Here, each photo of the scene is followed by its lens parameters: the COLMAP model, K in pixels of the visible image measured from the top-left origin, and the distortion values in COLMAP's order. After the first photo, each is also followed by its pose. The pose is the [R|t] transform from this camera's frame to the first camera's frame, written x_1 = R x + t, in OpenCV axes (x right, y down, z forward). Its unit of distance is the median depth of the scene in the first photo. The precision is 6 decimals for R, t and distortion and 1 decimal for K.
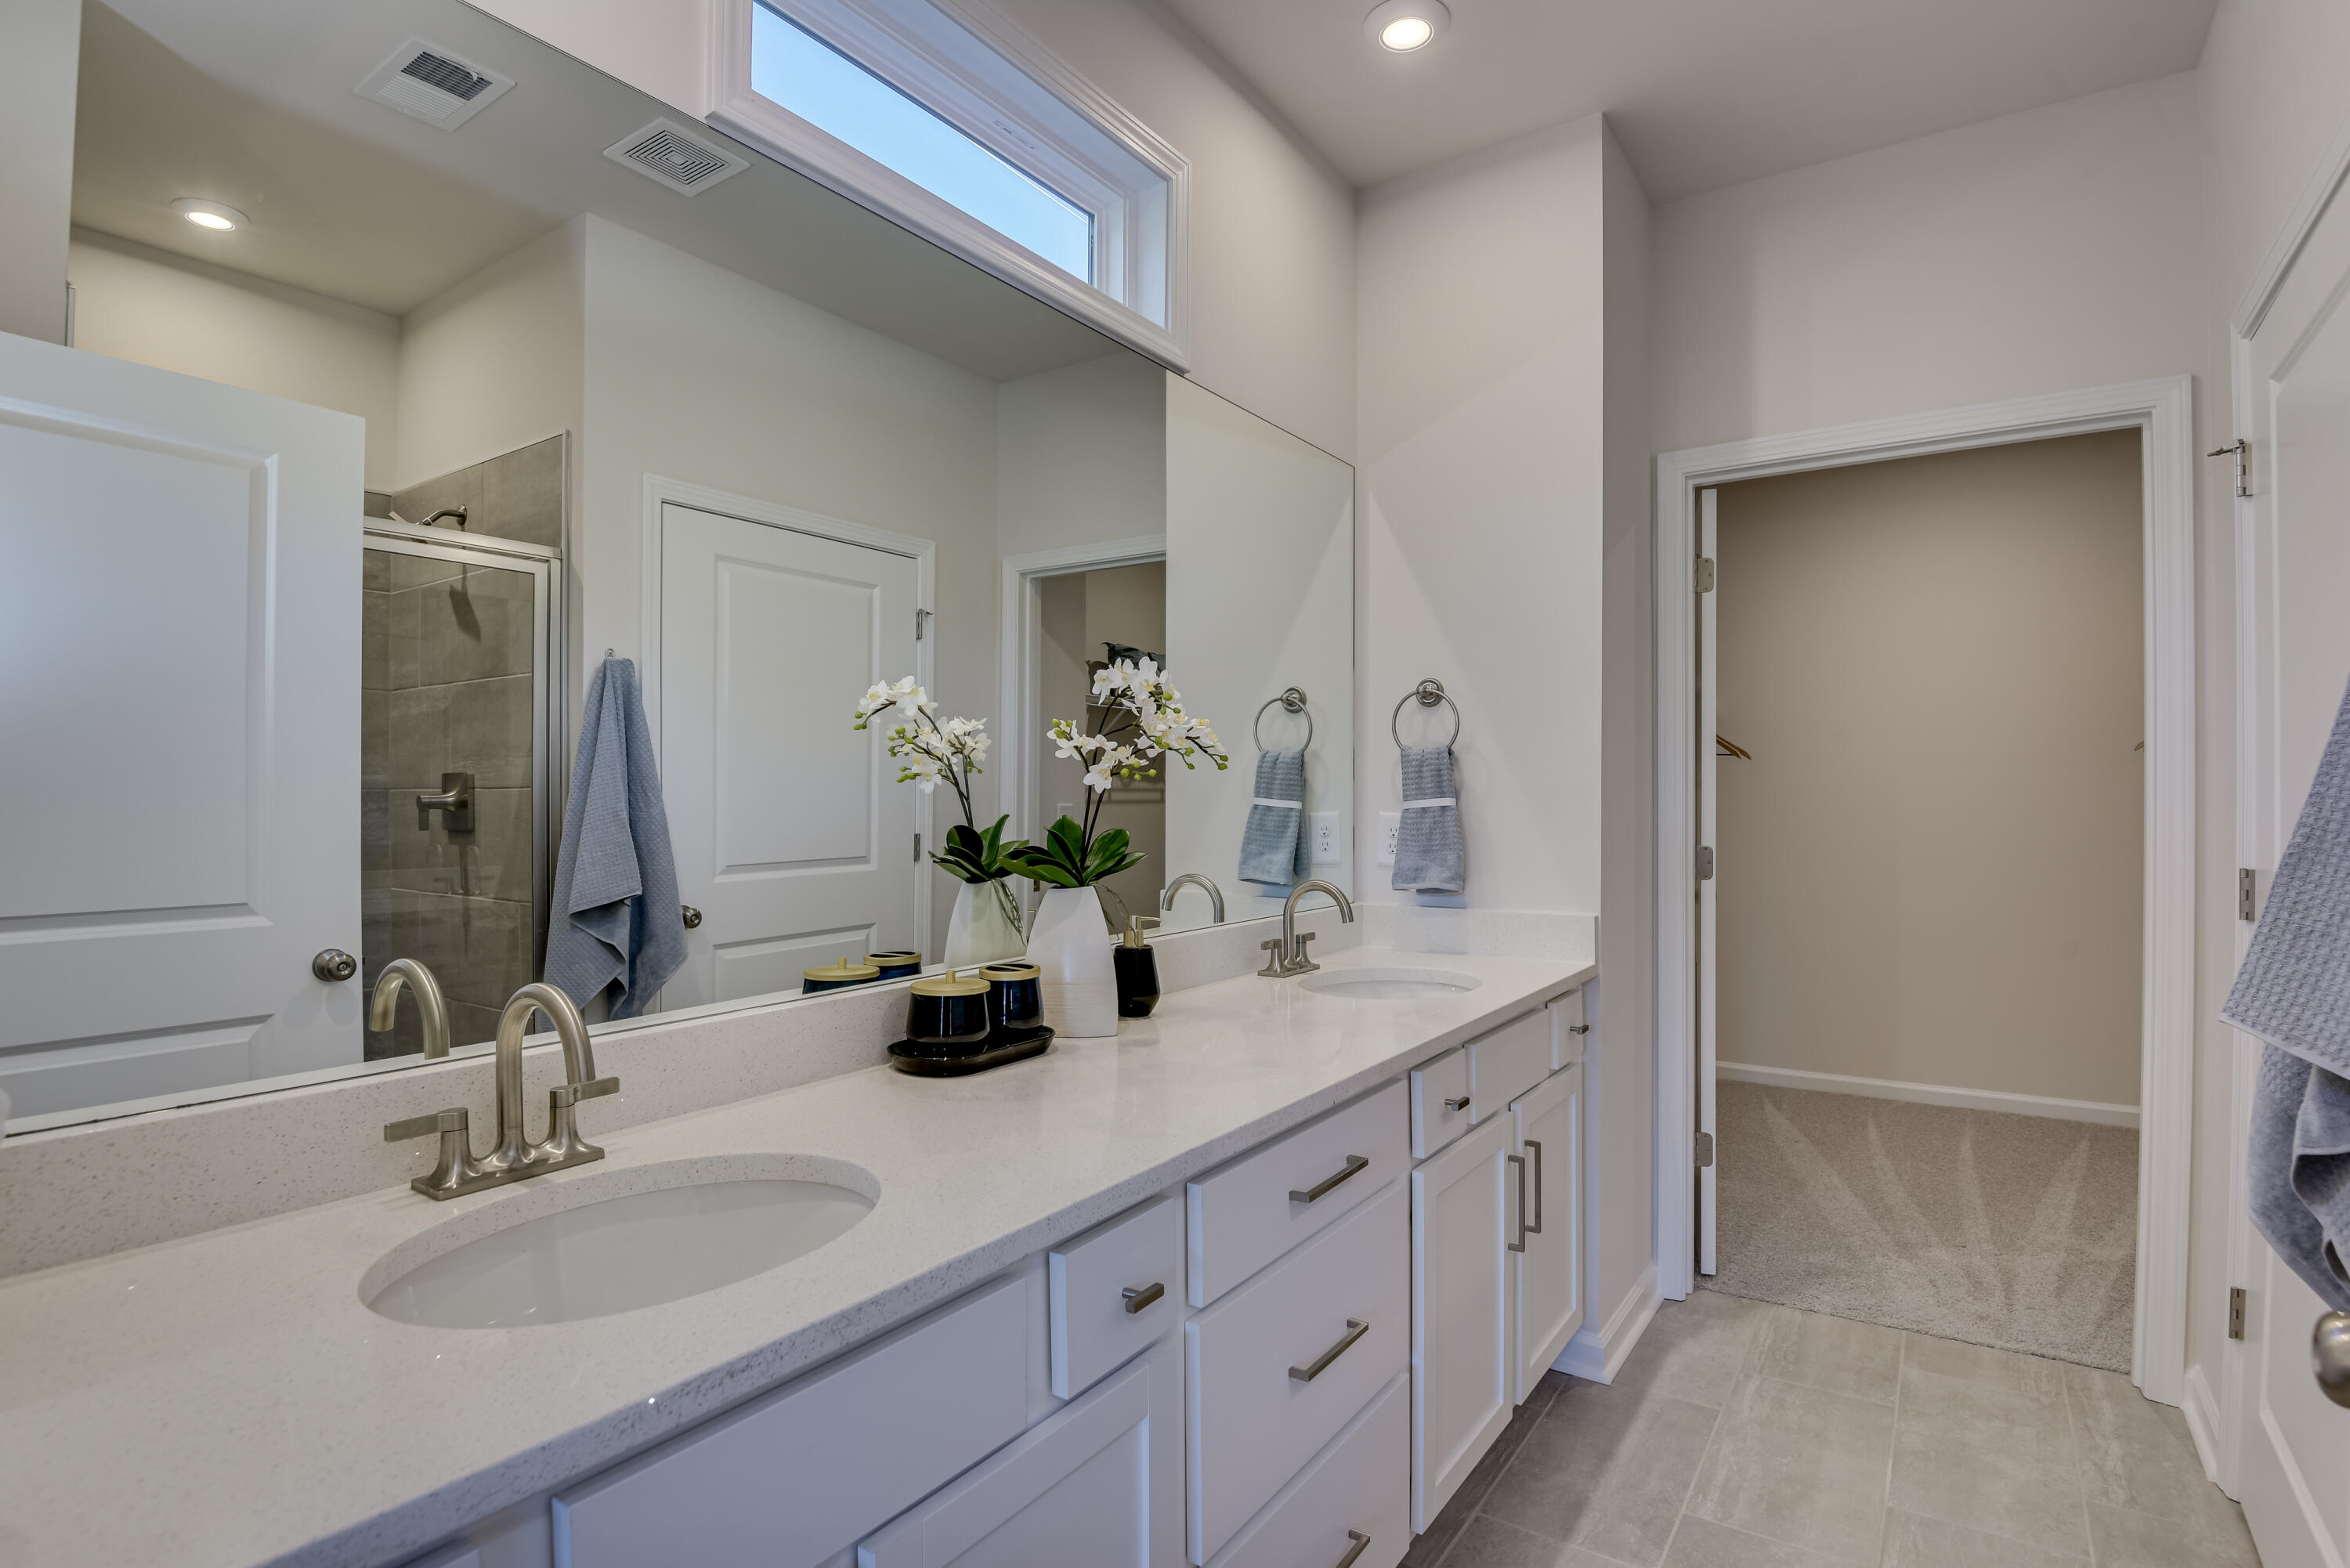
lens RADIAL K [[1120.4, 0, 1168.4], [0, 1120.4, 775.2], [0, 0, 1]] dist [-0.002516, -0.000195]
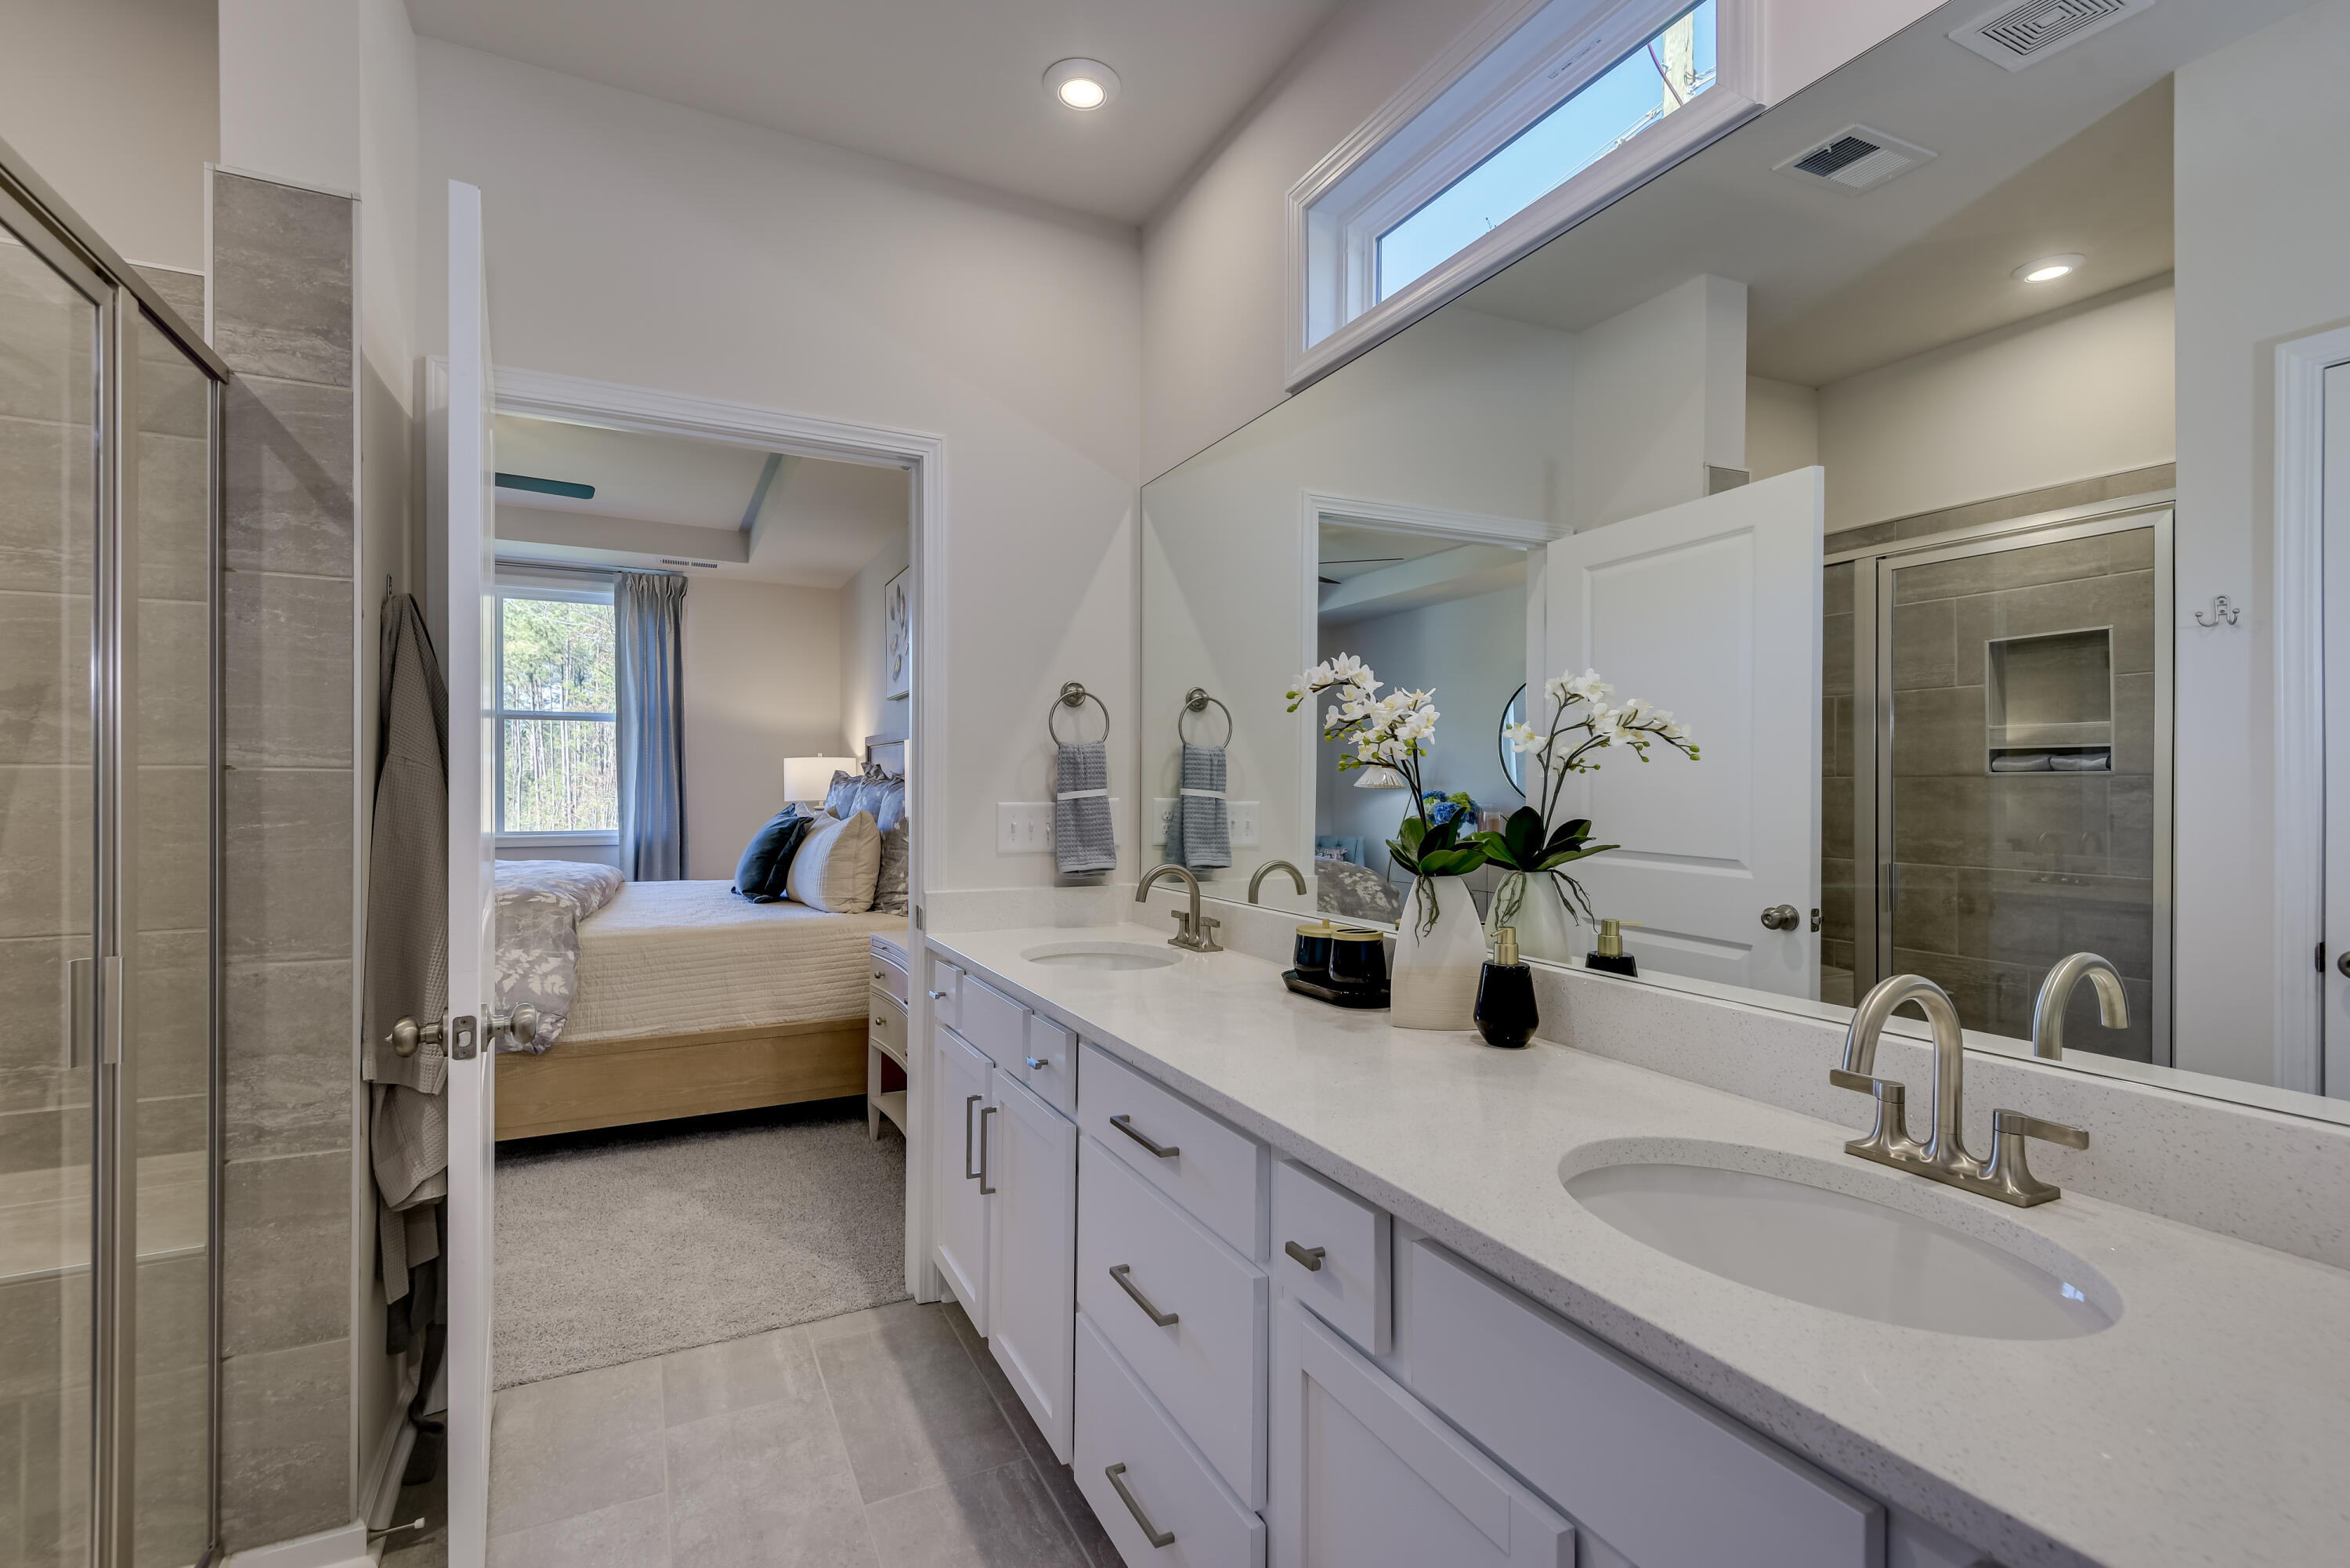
lens RADIAL K [[1115.6, 0, 1171.9], [0, 1115.6, 767.8], [0, 0, 1]] dist [0.012287, -0.000016]
pose [[-0.482574, 0.000387, -0.875855, 0.793387], [-0.005465, 0.999979, 0.003453, -0.003494], [0.875838, 0.006453, -0.482562, 1.128363]]
